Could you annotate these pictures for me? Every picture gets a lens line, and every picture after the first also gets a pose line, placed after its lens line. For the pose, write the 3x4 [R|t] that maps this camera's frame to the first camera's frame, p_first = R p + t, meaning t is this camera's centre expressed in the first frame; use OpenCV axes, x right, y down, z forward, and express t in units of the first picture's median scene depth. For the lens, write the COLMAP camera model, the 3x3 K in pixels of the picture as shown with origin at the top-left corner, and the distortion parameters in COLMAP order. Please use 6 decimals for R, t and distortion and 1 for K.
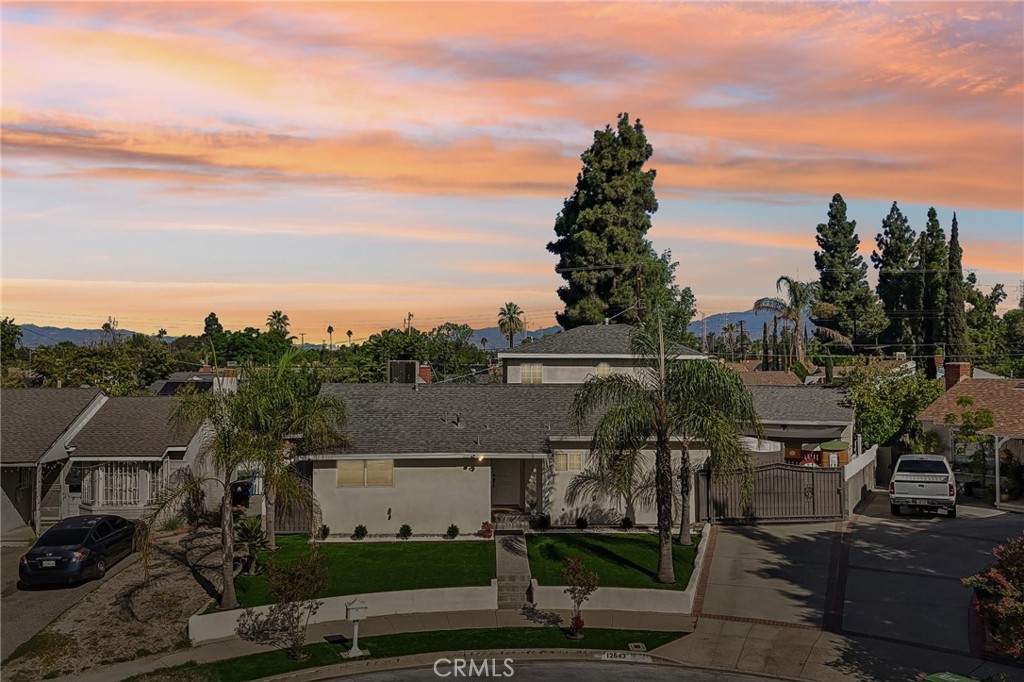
lens RADIAL K [[901.4, 0, 512.0], [0, 901.4, 341.0], [0, 0, 1]] dist [0.080698, -0.076199]
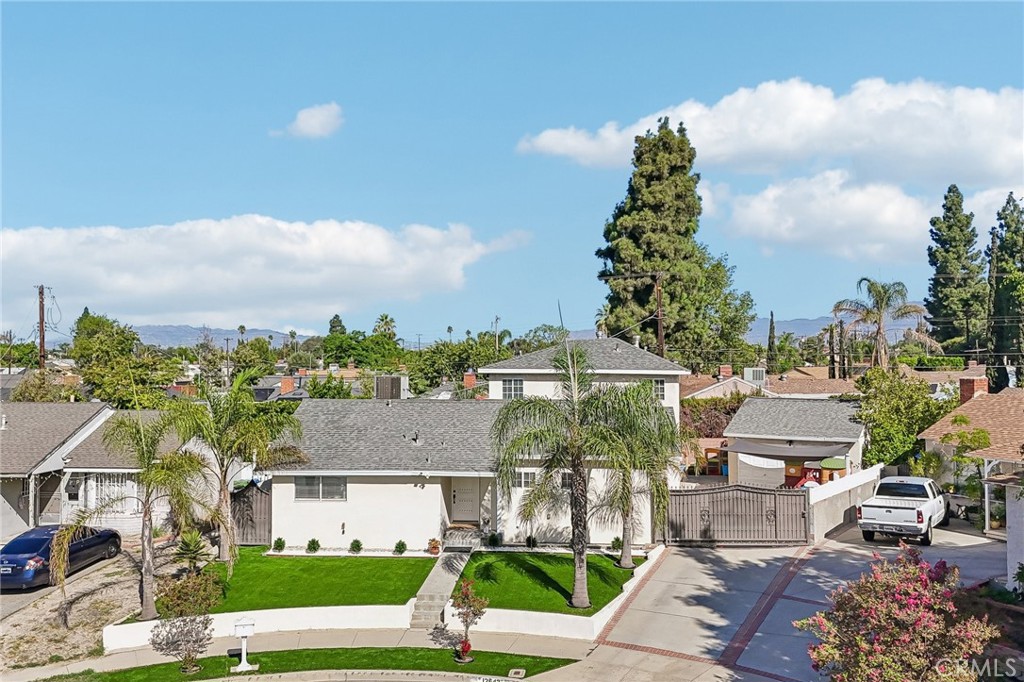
lens RADIAL K [[901.4, 0, 512.0], [0, 901.4, 341.0], [0, 0, 1]] dist [0.080698, -0.076199]
pose [[0.989625, -0.005165, -0.143580, 0.195035], [0.005555, 0.999982, 0.002316, -0.022969], [0.143566, -0.003089, 0.989636, 0.004656]]
